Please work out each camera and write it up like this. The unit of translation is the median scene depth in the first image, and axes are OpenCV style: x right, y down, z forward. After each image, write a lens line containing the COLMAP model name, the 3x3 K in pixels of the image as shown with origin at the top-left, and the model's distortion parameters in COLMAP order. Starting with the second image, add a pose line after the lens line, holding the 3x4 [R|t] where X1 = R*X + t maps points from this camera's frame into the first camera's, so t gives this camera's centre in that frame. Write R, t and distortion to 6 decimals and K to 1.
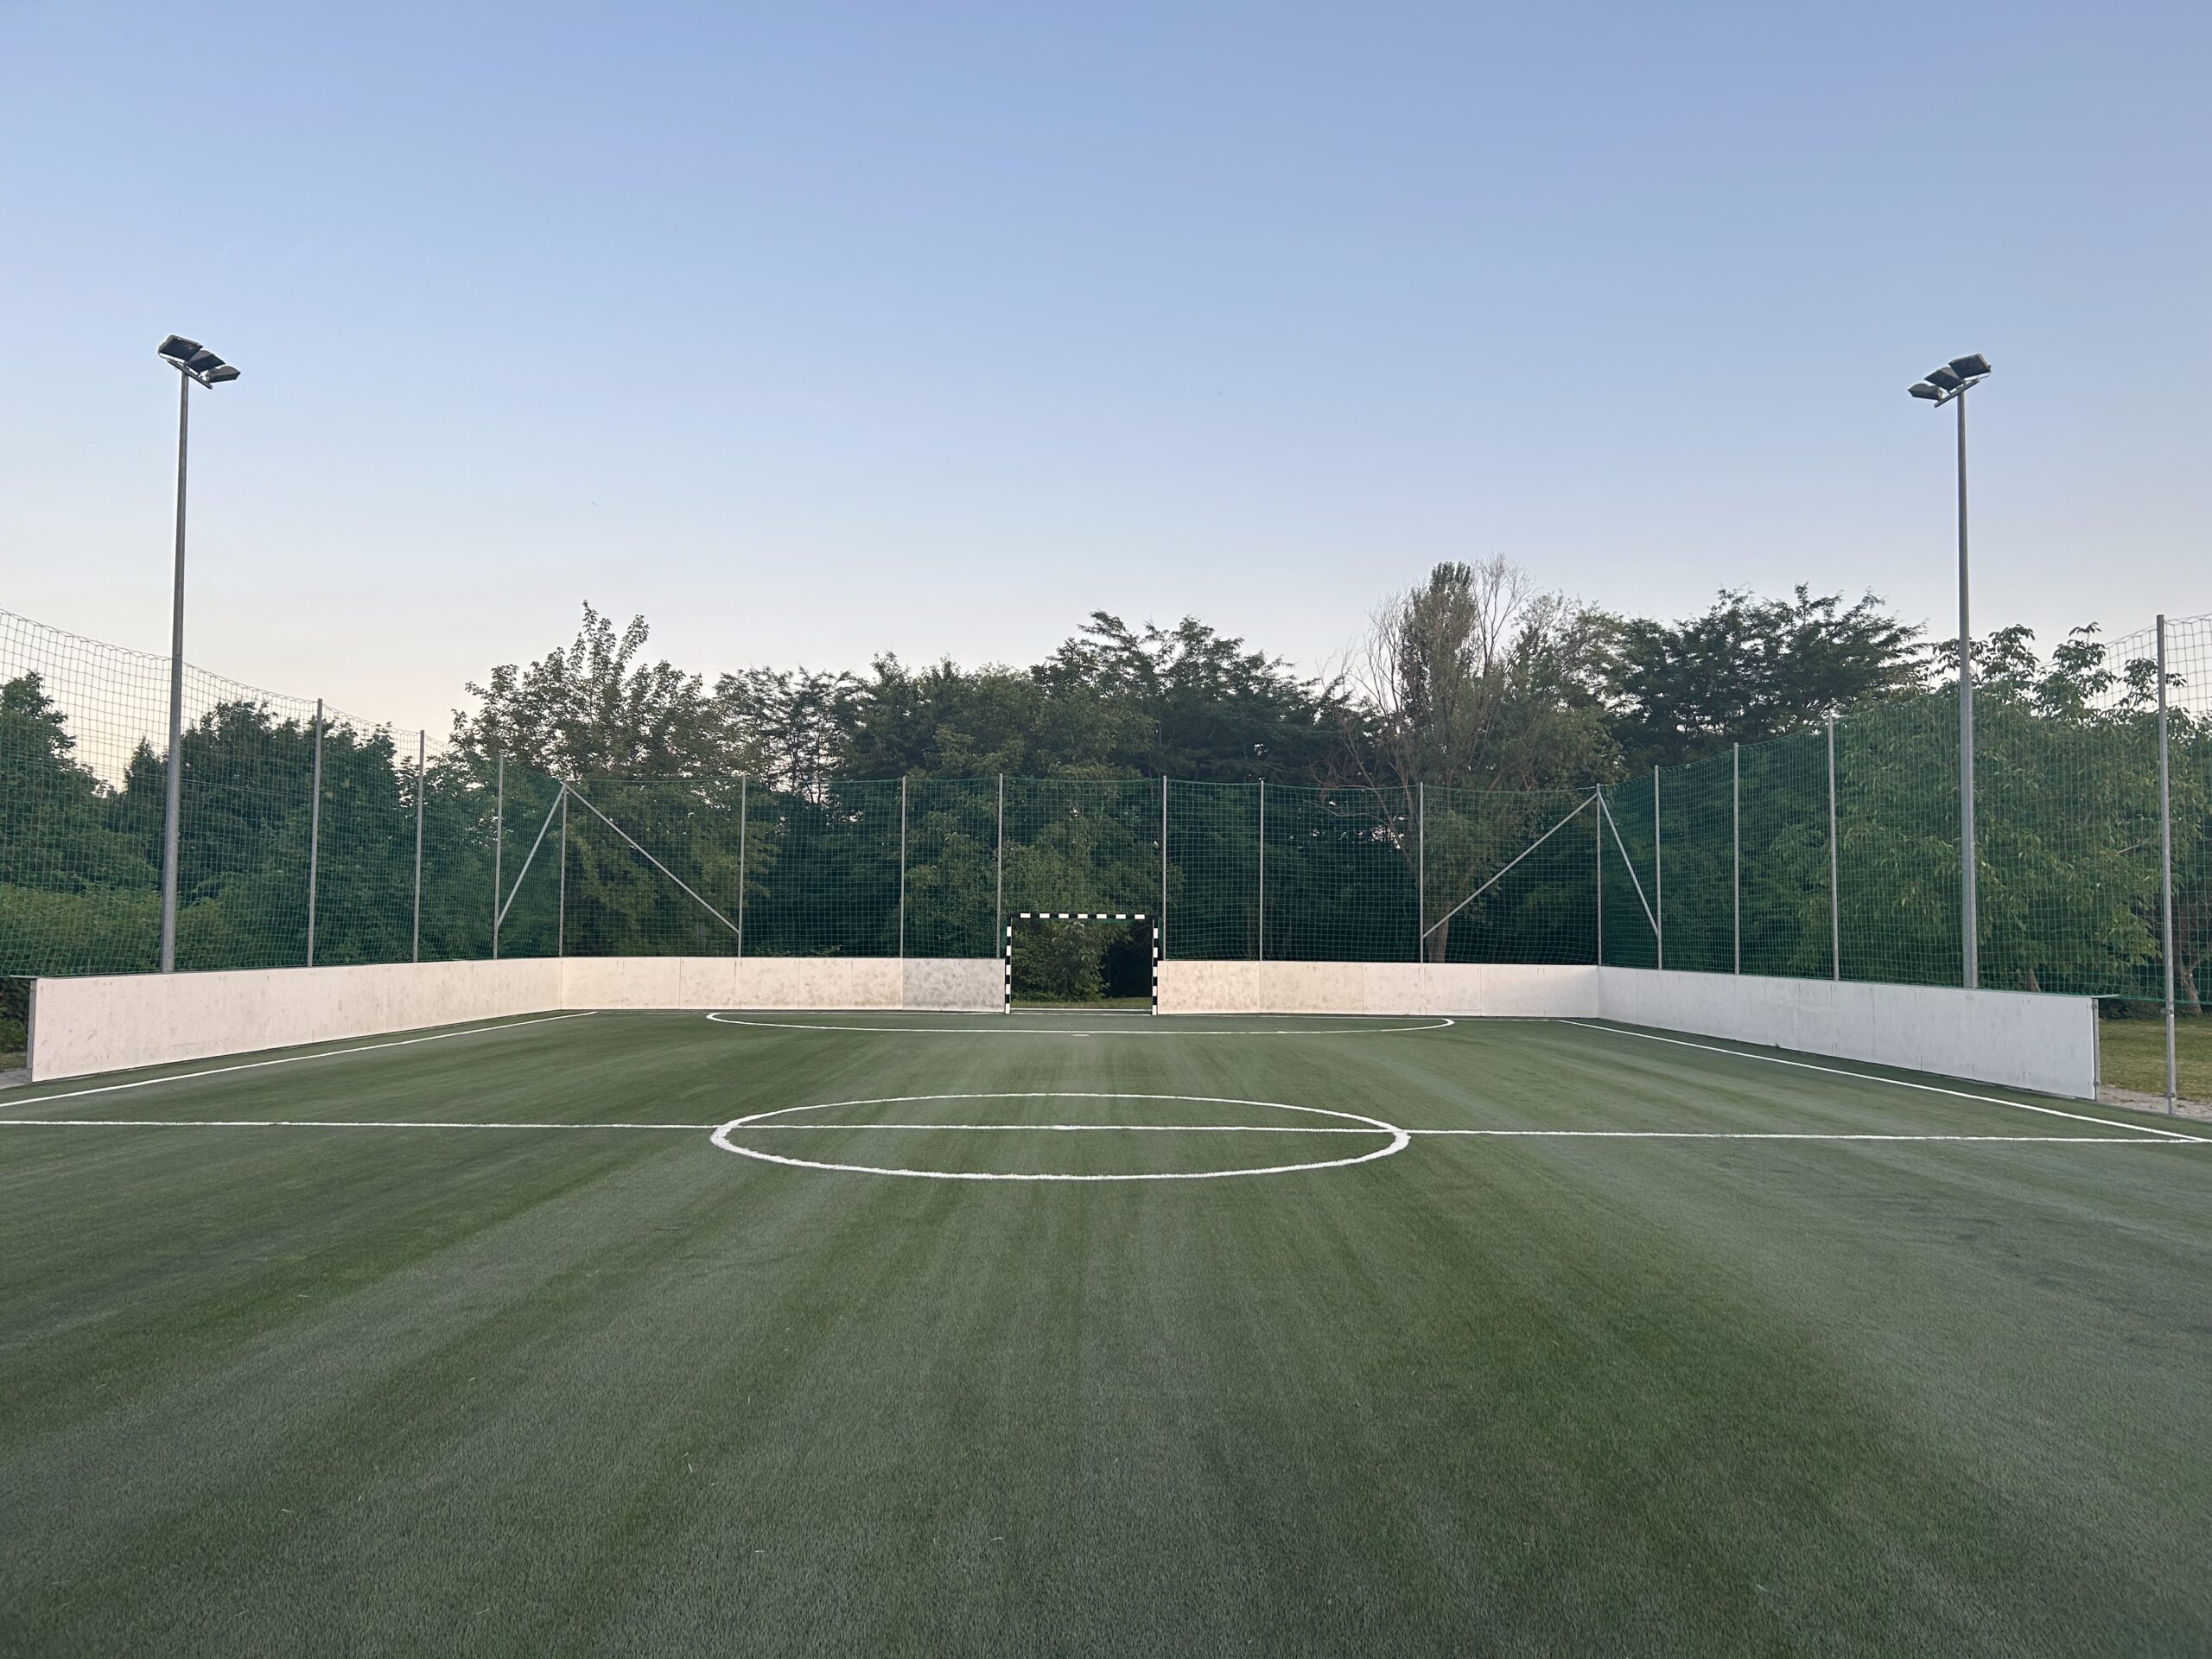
lens RADIAL K [[1673.4, 0, 1106.0], [0, 1673.4, 829.5], [0, 0, 1]] dist [0.121958, -0.179323]
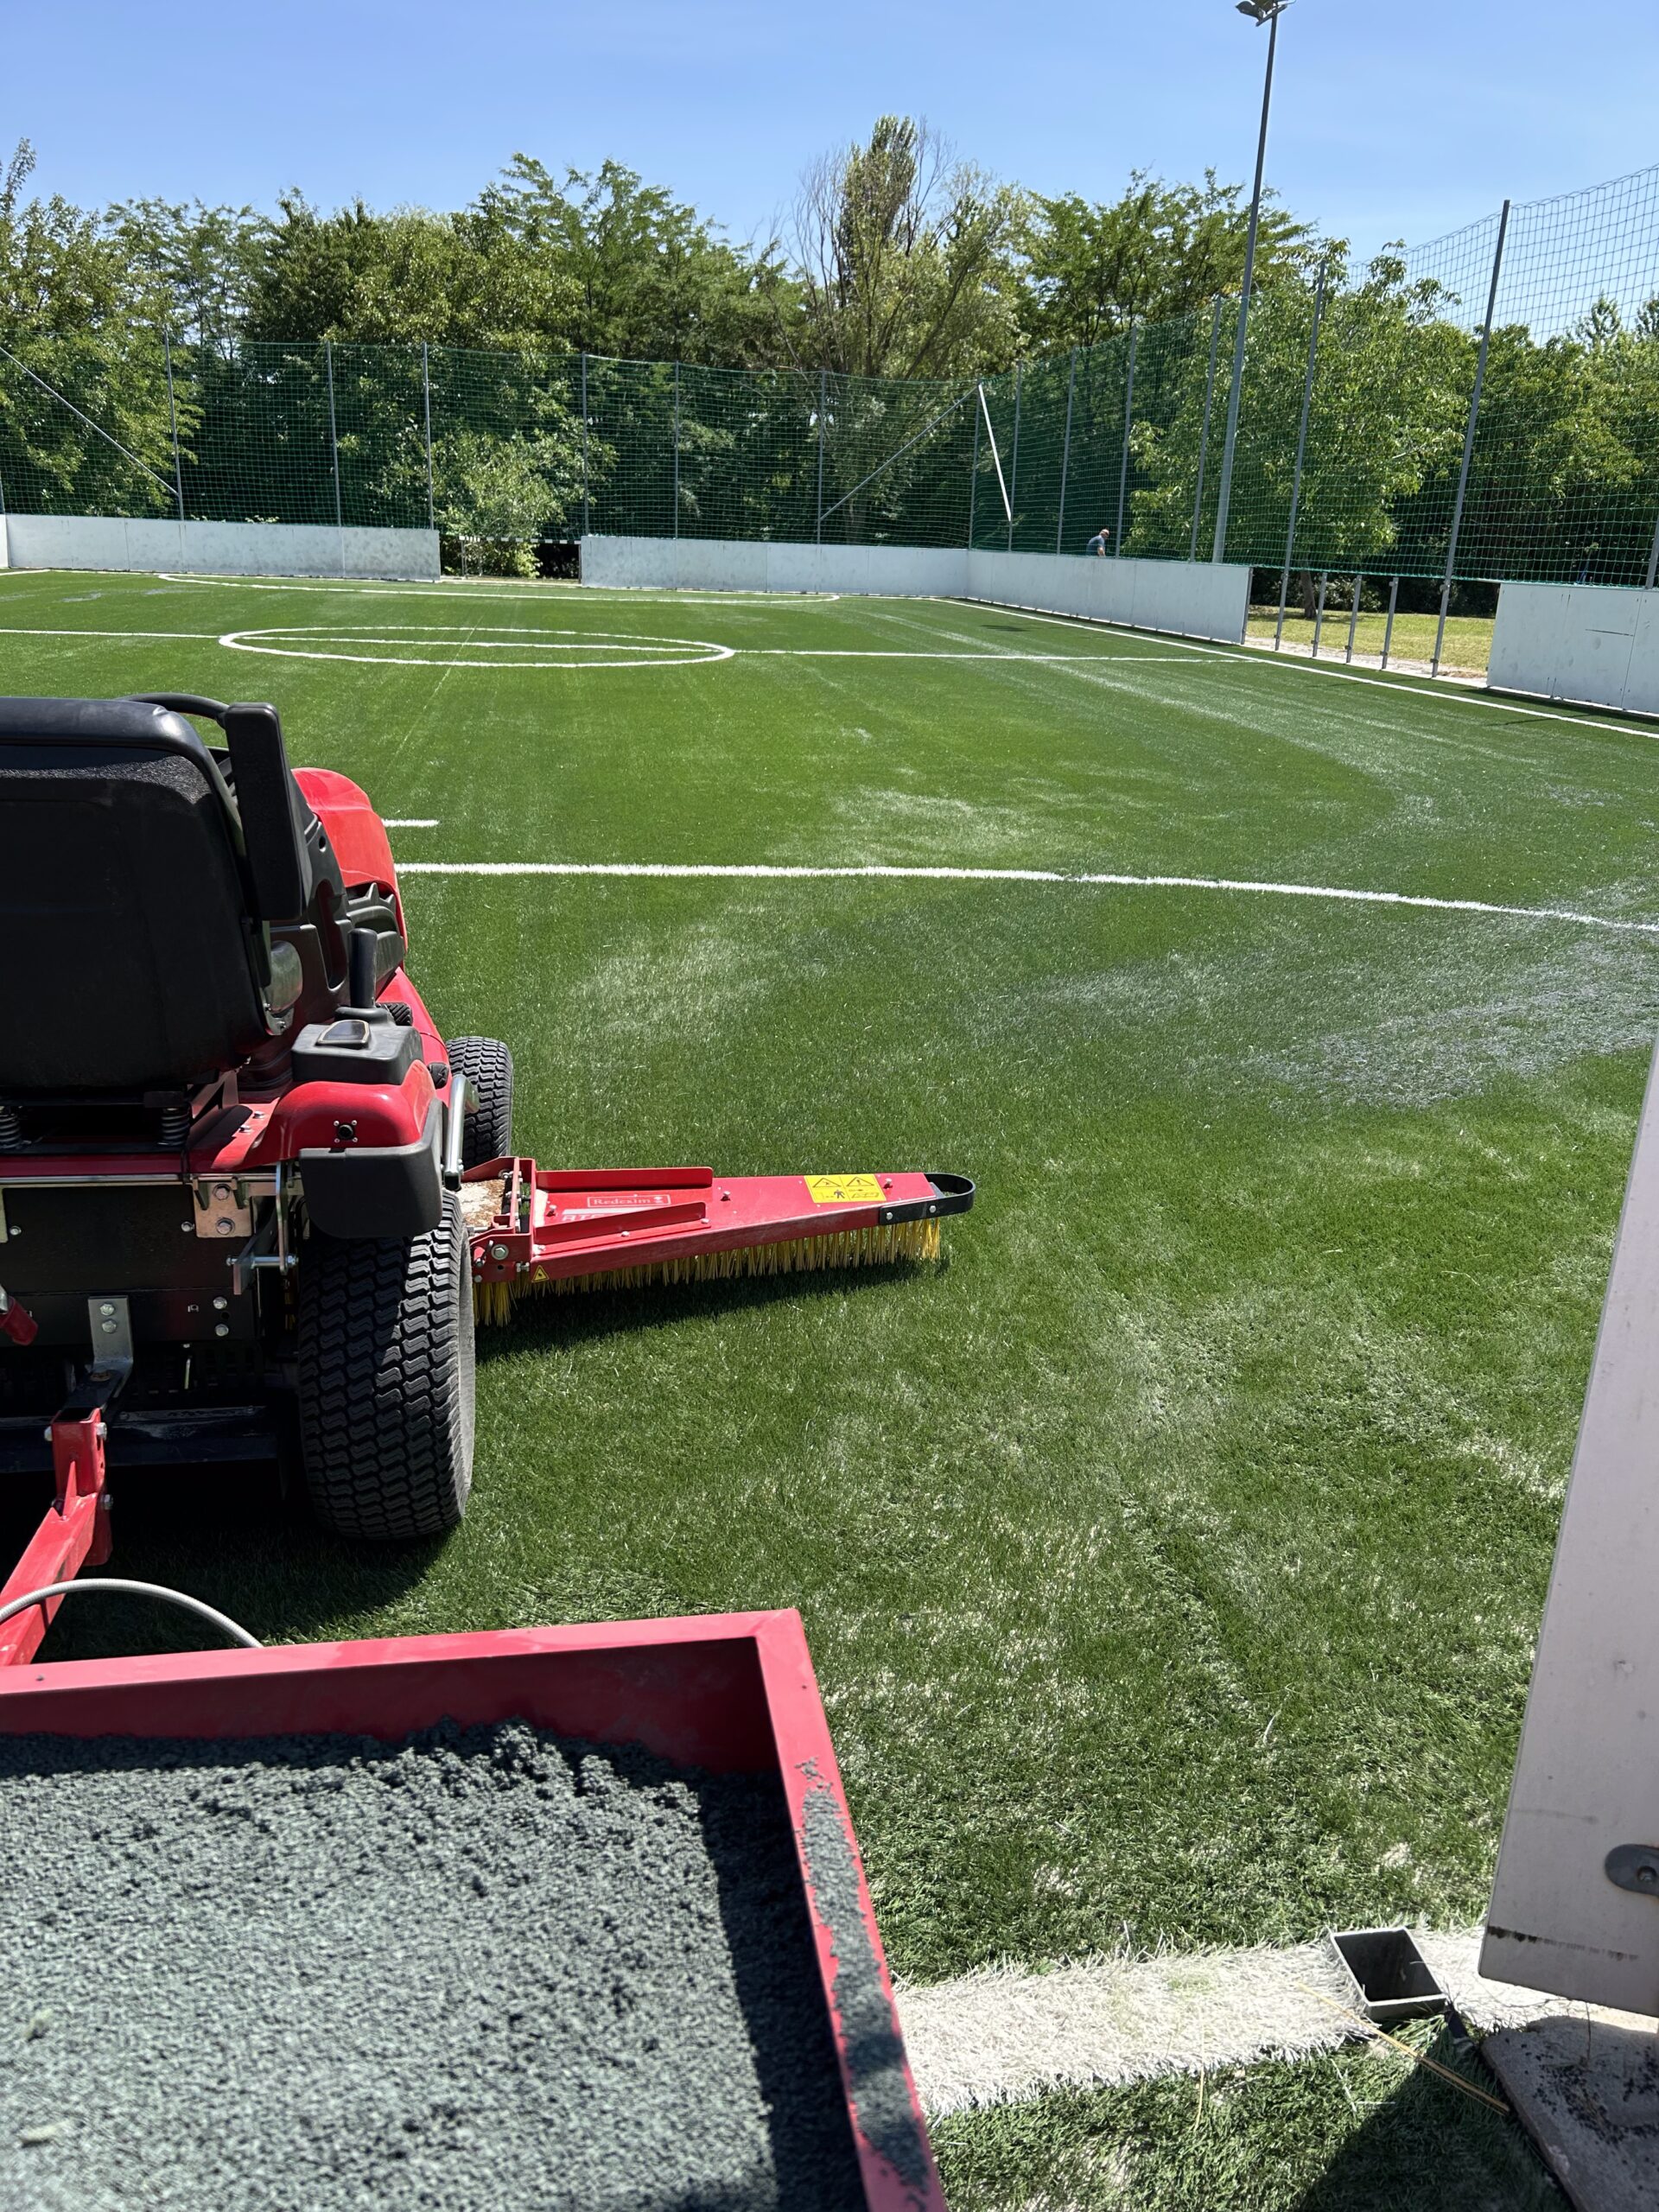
lens RADIAL K [[1707.3, 0, 821.5], [0, 1707.3, 1074.8], [0, 0, 1]] dist [0.028100, 0.002448]
pose [[0.988529, -0.021204, 0.149538, 0.007988], [-0.034630, 0.931898, 0.361064, -0.002287], [-0.147010, -0.362101, 0.920473, -0.120654]]
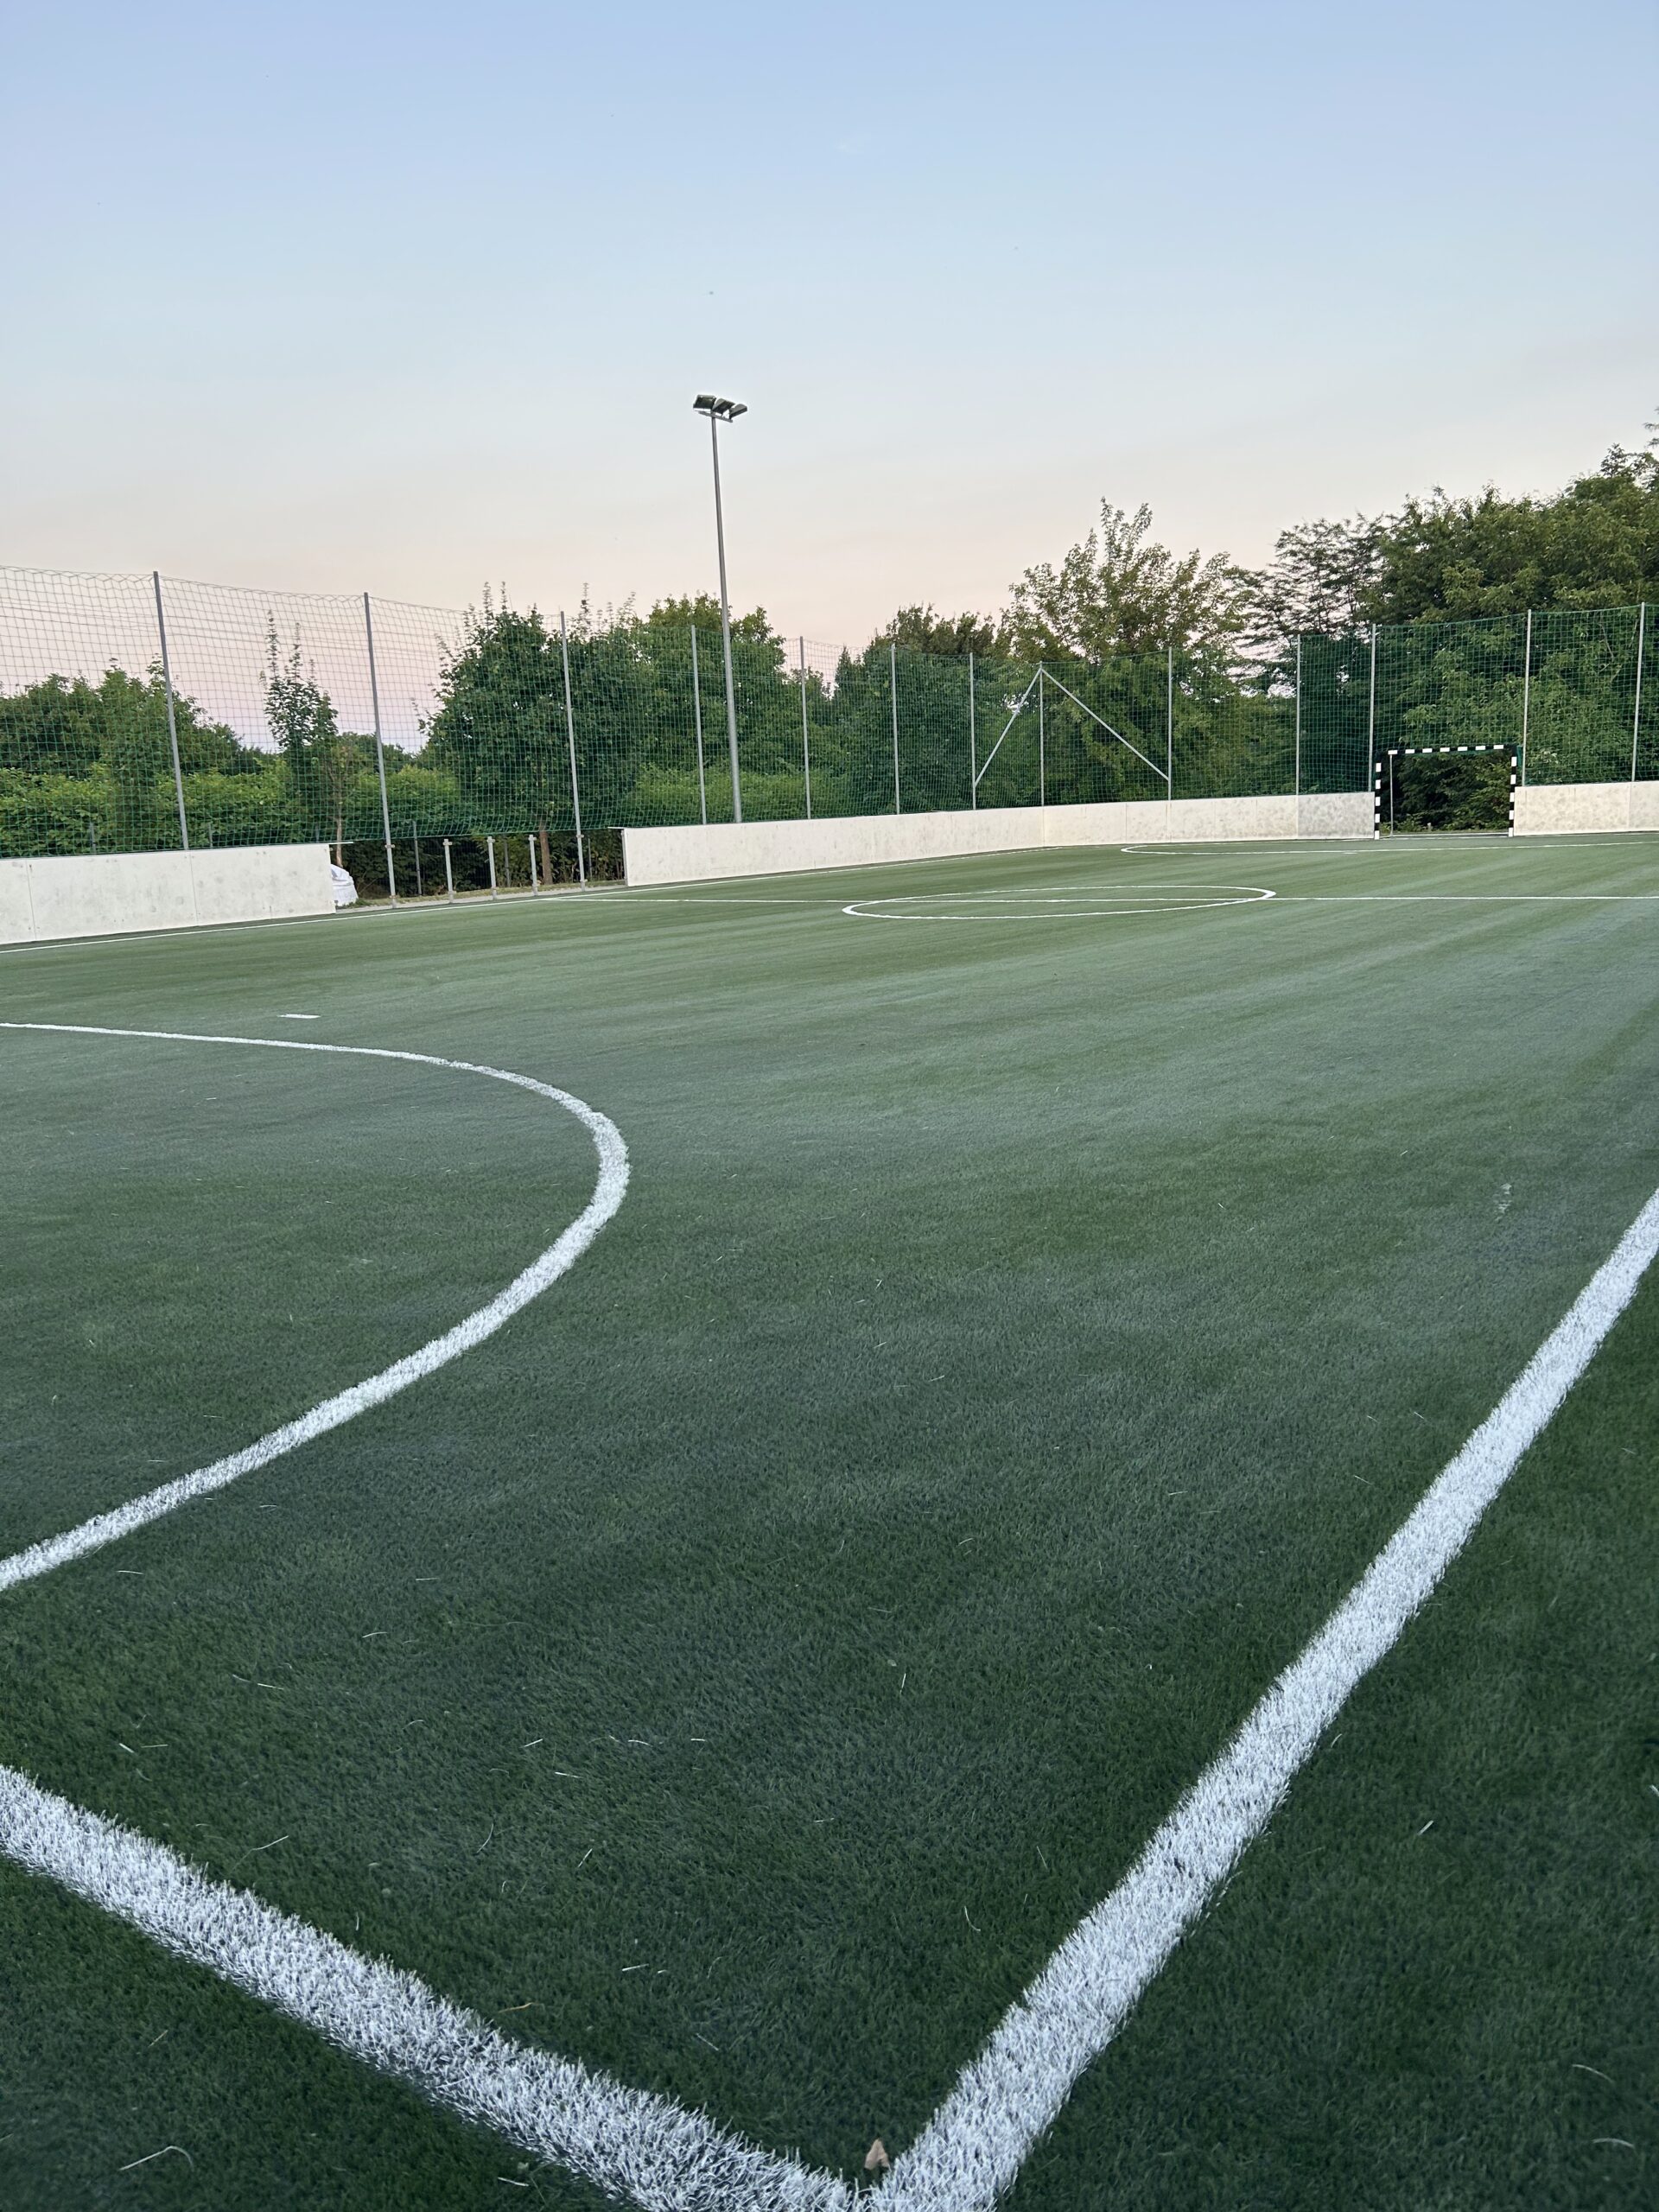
lens RADIAL K [[1640.4, 0, 822.9], [0, 1640.4, 1155.6], [0, 0, 1]] dist [0.065390, -0.094835]
pose [[0.819488, 0.080636, -0.567395, 0.192467], [0.082102, 0.963321, 0.255484, -0.002664], [0.567185, -0.255951, 0.782810, -0.115503]]
